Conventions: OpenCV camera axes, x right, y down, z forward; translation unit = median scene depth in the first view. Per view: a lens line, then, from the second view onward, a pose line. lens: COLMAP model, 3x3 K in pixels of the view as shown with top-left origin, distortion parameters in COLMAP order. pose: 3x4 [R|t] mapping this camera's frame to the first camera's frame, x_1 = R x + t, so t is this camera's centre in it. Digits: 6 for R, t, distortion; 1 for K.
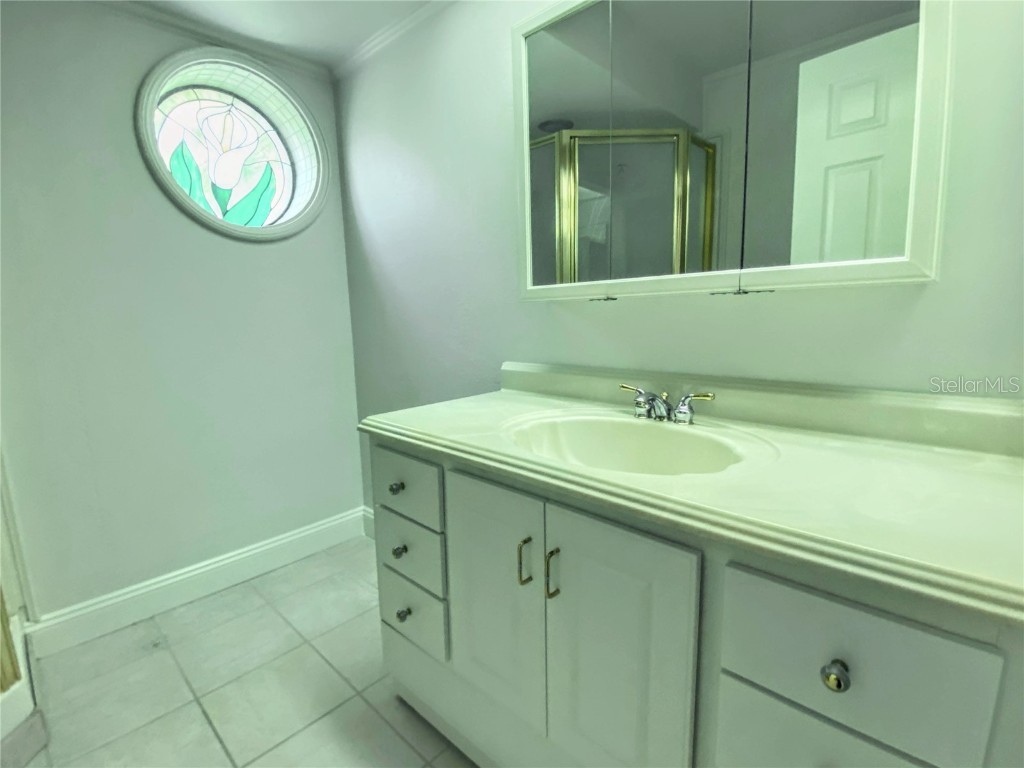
lens RADIAL K [[488.5, 0, 507.3], [0, 488.5, 387.3], [0, 0, 1]] dist [0.046074, -0.053127]
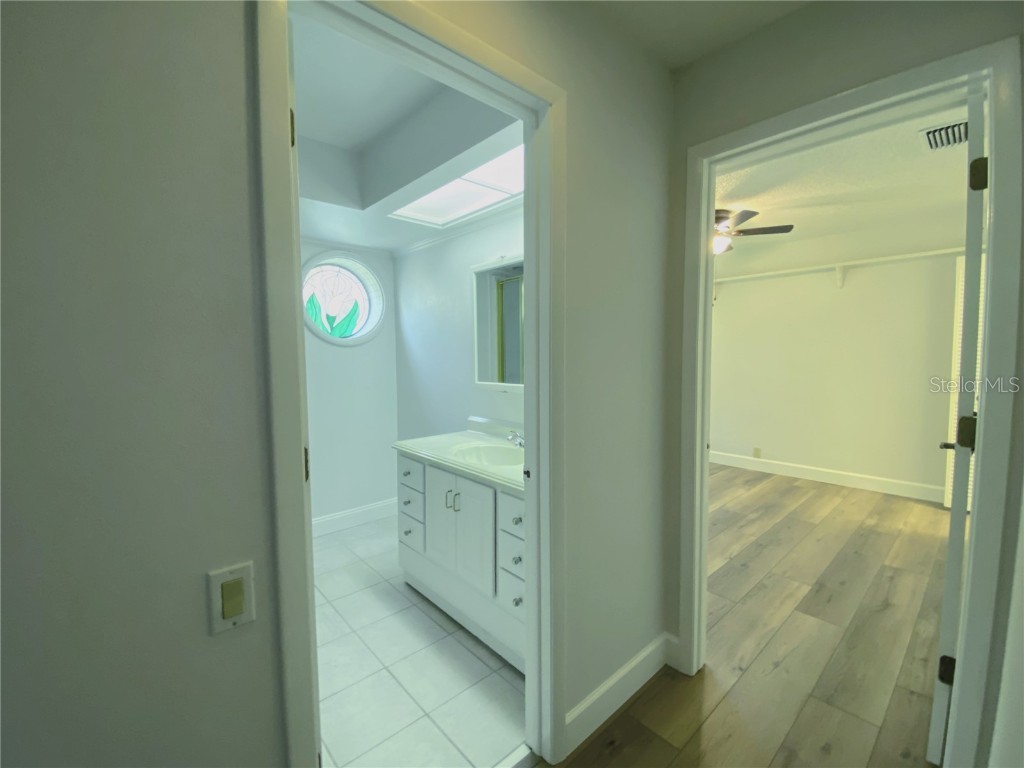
lens RADIAL K [[434.3, 0, 512.0], [0, 434.3, 384.0], [0, 0, 1]] dist [0.038314, -0.023466]
pose [[0.997366, 0.026668, -0.067455, 0.351271], [-0.032410, 0.995809, -0.085517, -0.045977], [0.064892, 0.087478, 0.994051, -0.917669]]
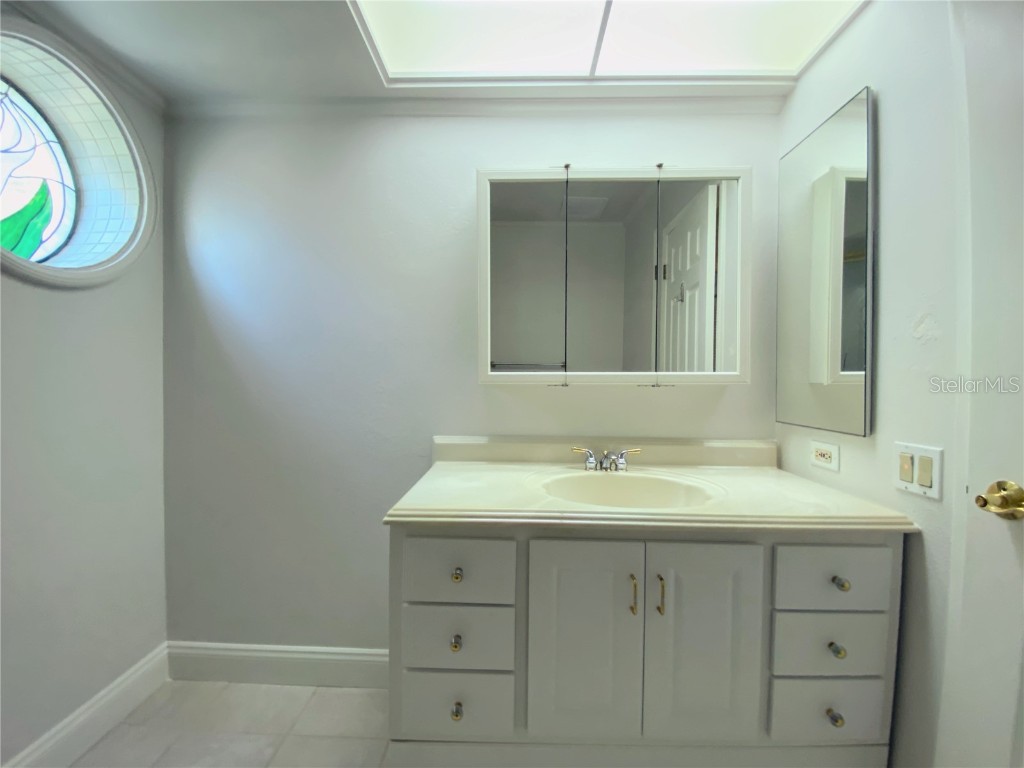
lens RADIAL K [[414.6, 0, 511.8], [0, 414.6, 382.5], [0, 0, 1]] dist [0.026421, -0.021549]
pose [[0.734552, 0.020170, 0.678253, -0.657267], [0.080108, 0.989990, -0.116197, -0.063170], [-0.673807, 0.139686, 0.725584, 0.247301]]
